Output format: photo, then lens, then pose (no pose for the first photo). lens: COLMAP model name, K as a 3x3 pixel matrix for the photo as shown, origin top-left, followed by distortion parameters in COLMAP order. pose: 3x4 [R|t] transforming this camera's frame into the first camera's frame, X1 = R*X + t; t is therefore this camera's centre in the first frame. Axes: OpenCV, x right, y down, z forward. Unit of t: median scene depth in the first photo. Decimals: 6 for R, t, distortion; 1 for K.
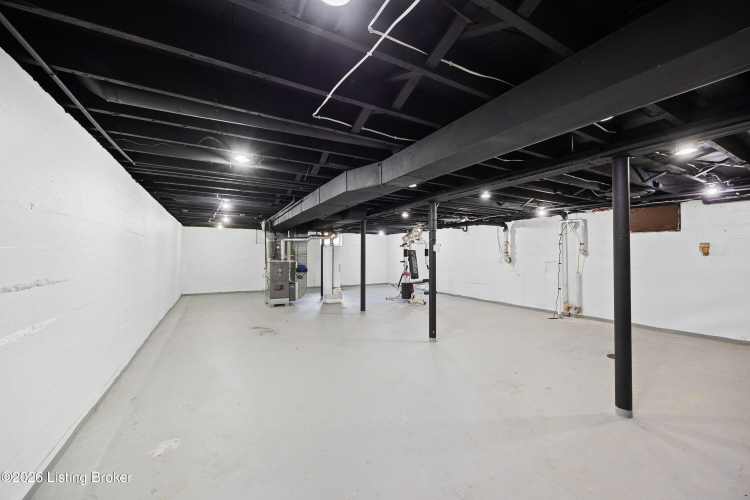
lens RADIAL K [[299.7, 0, 380.4], [0, 299.7, 253.3], [0, 0, 1]] dist [0.000432, 0.000182]
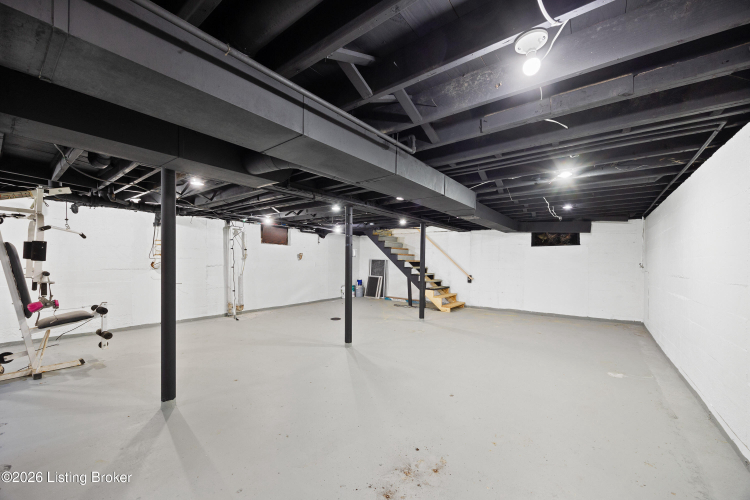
lens RADIAL K [[299.7, 0, 380.4], [0, 299.7, 253.3], [0, 0, 1]] dist [0.000432, 0.000182]
pose [[-0.420026, 0.020100, 0.907290, -0.727381], [-0.017316, 0.999395, -0.030157, 0.015021], [-0.907347, -0.028377, -0.419424, 1.254118]]
